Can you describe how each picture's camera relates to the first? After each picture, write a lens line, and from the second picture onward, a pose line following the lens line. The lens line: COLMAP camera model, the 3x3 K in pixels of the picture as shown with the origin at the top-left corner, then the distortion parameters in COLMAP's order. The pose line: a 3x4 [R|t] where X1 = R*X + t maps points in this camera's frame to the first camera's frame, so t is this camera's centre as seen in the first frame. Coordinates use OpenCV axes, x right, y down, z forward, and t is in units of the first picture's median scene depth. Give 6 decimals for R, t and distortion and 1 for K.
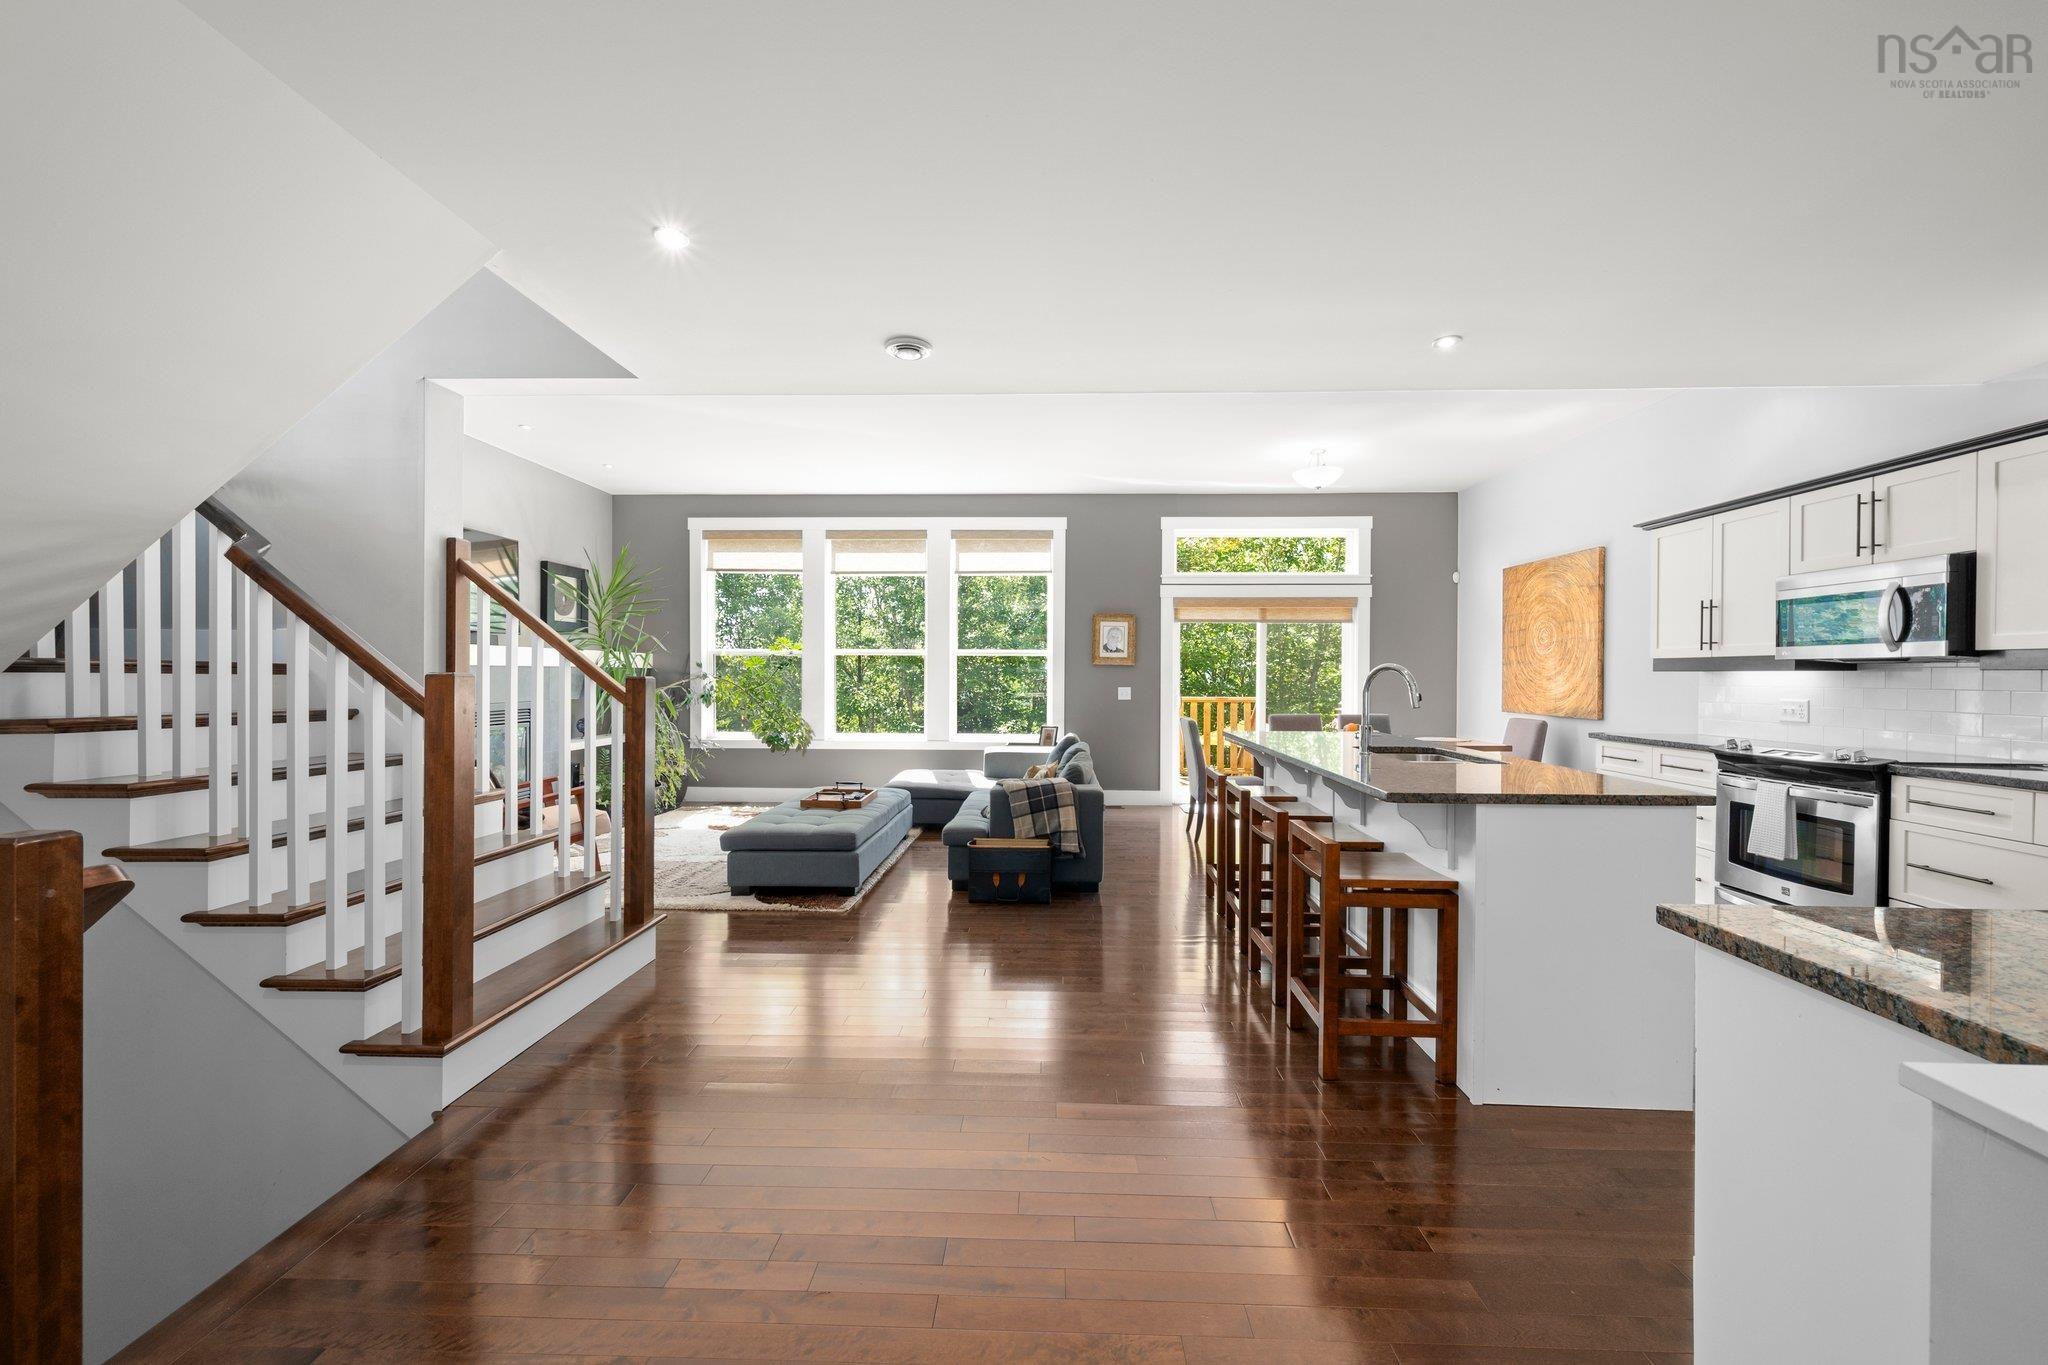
lens RADIAL K [[812.7, 0, 1024.0], [0, 812.7, 682.5], [0, 0, 1]] dist [0.000906, 0.000145]
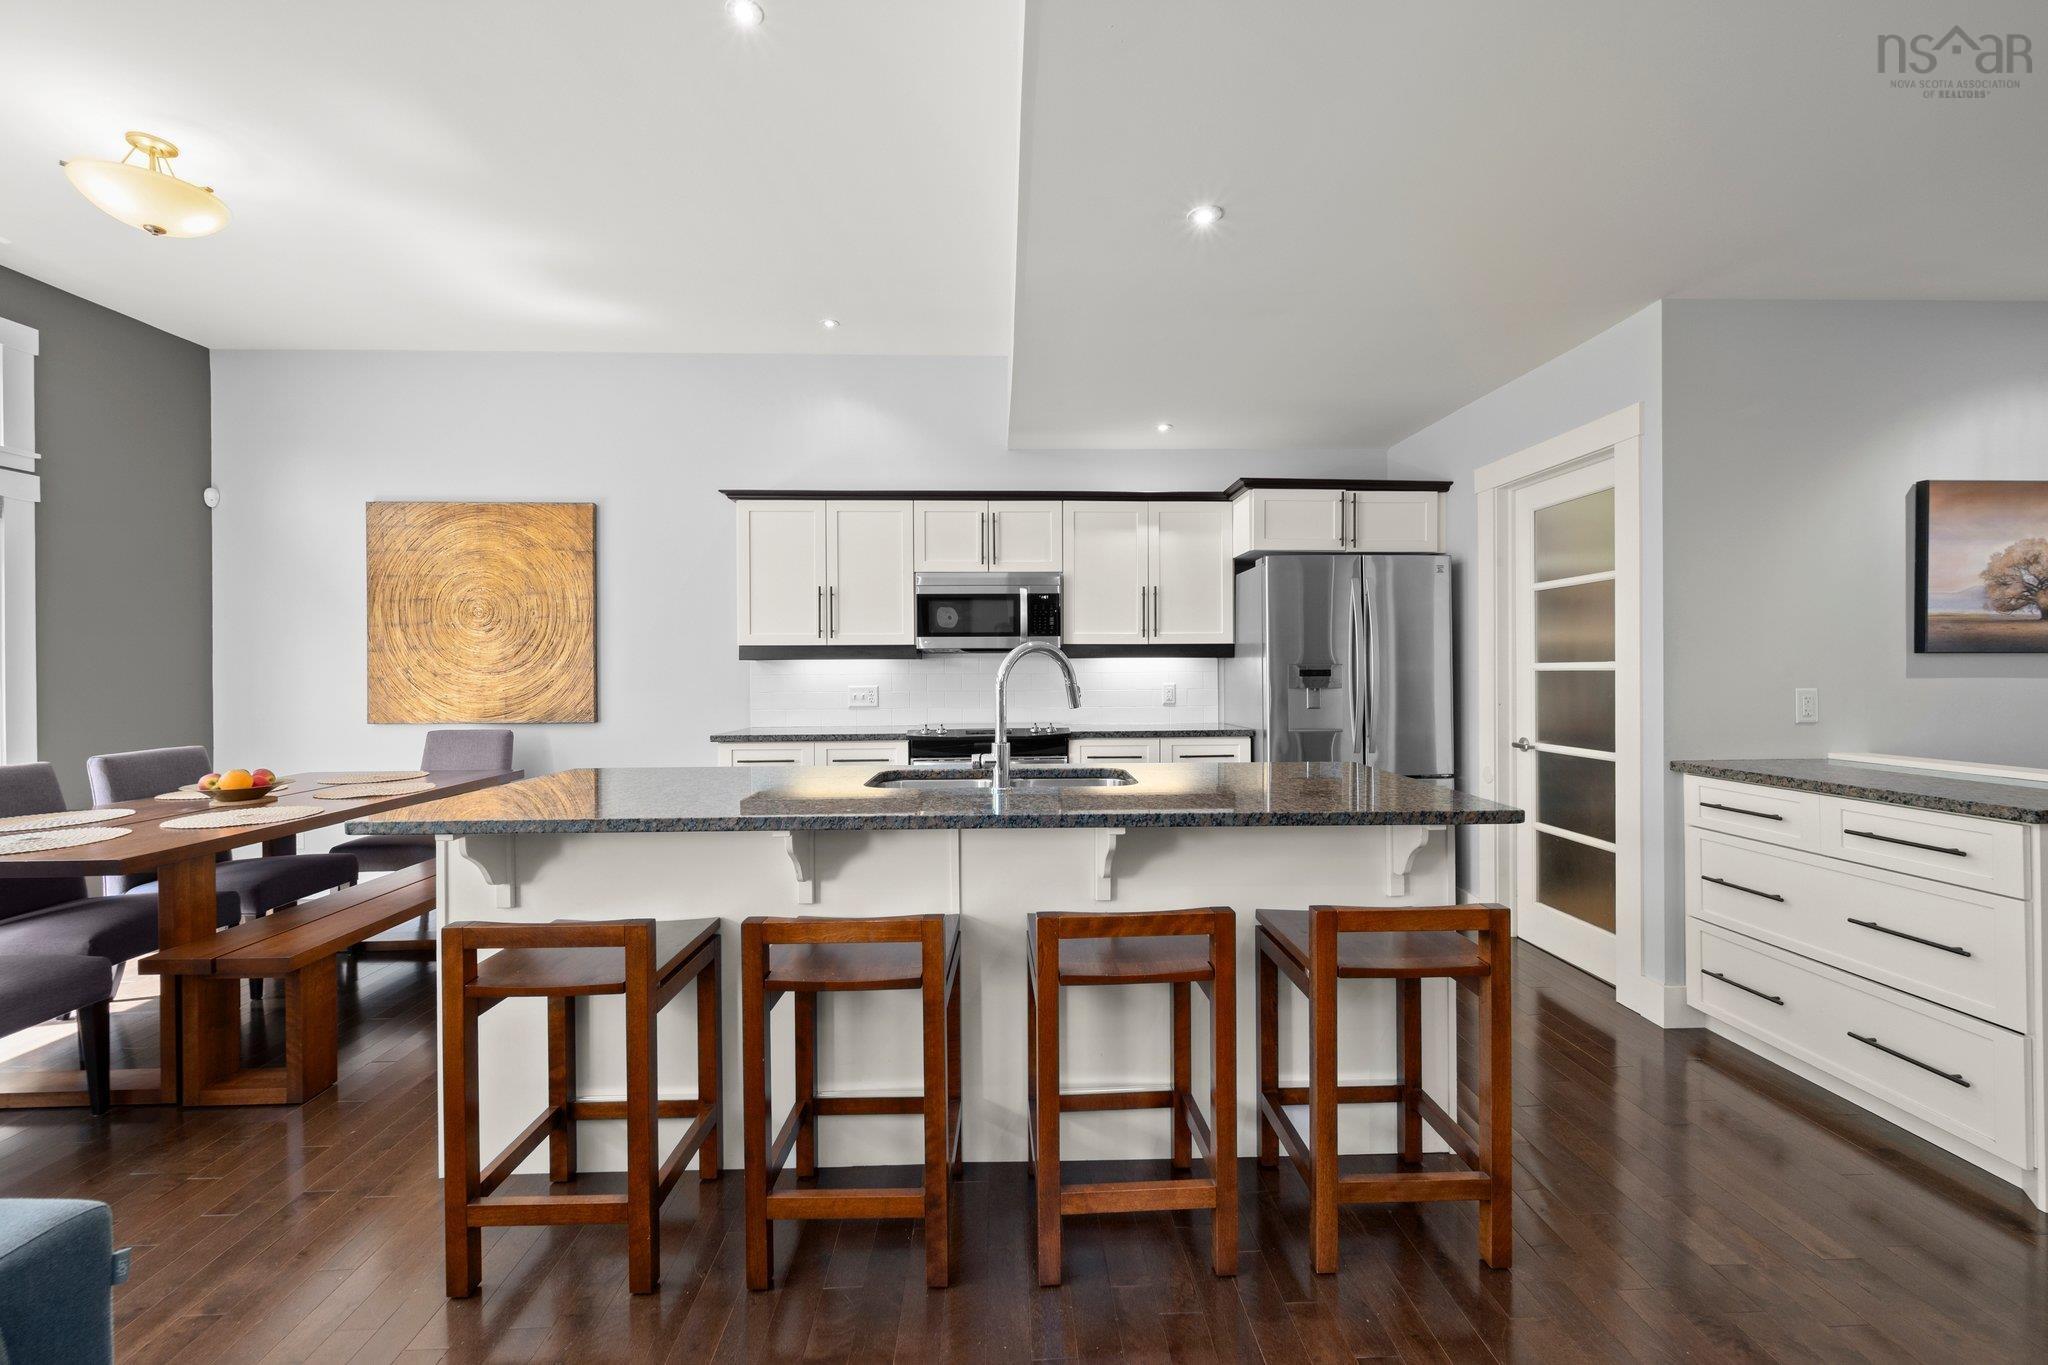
lens RADIAL K [[814.9, 0, 1031.0], [0, 814.9, 668.4], [0, 0, 1]] dist [-0.000662, -0.000167]
pose [[-0.079880, -0.003823, 0.996797, -0.112083], [0.016232, 0.999855, 0.005135, -0.003391], [-0.996672, 0.016590, -0.079807, 0.620553]]
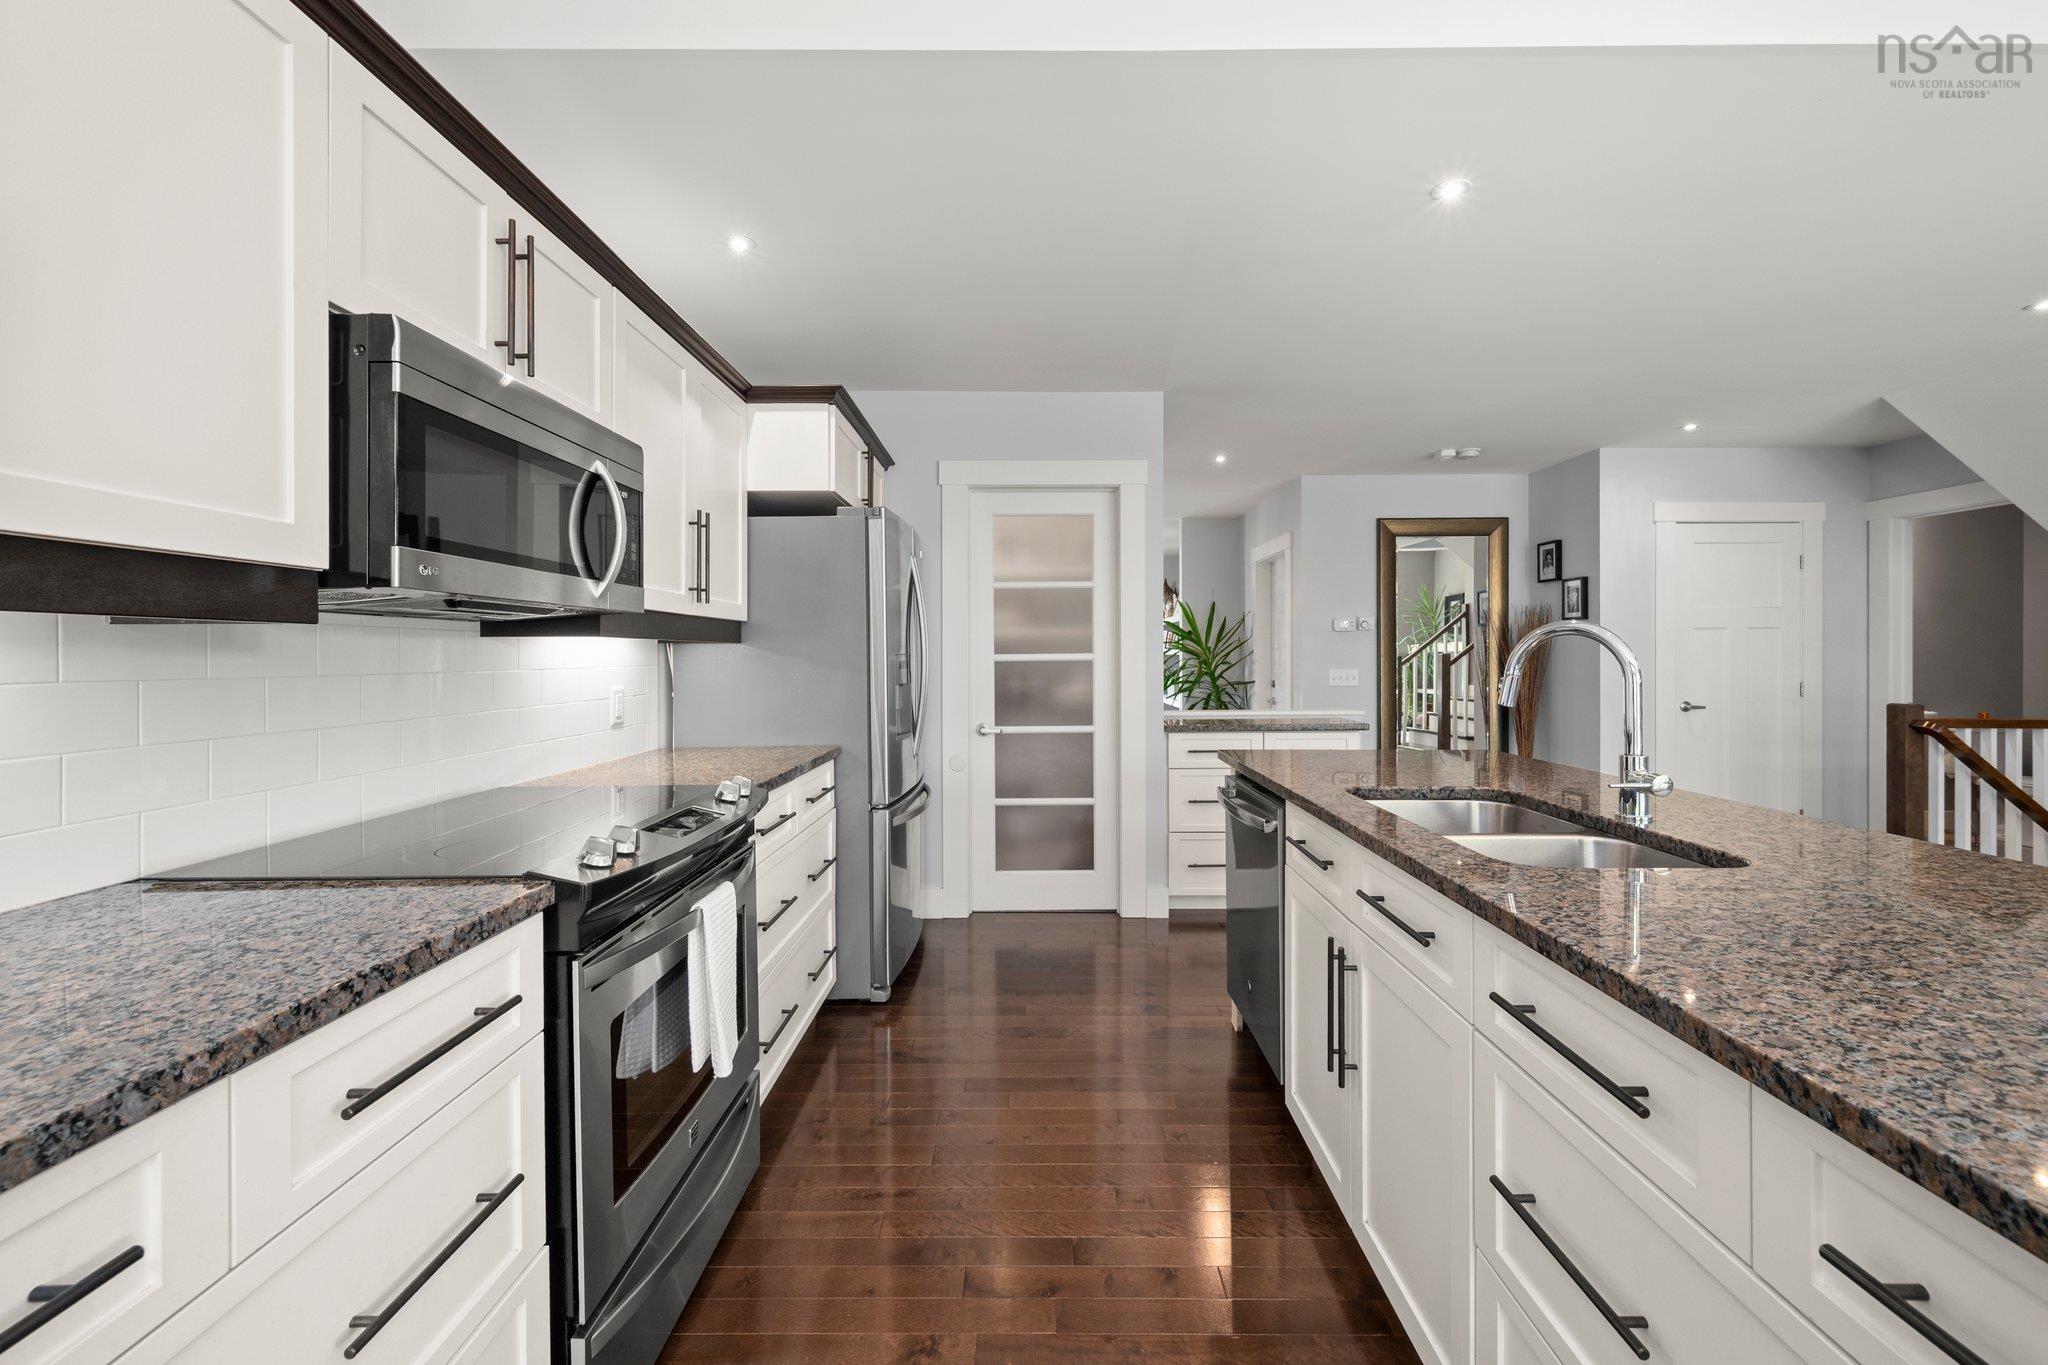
lens RADIAL K [[823.2, 0, 1020.8], [0, 823.2, 671.4], [0, 0, 1]] dist [0.000061, 0.000257]
pose [[-0.999616, 0.001637, -0.027676, 0.458663], [0.000731, 0.999465, 0.032712, -0.006498], [0.027715, 0.032679, -0.999082, 0.871588]]
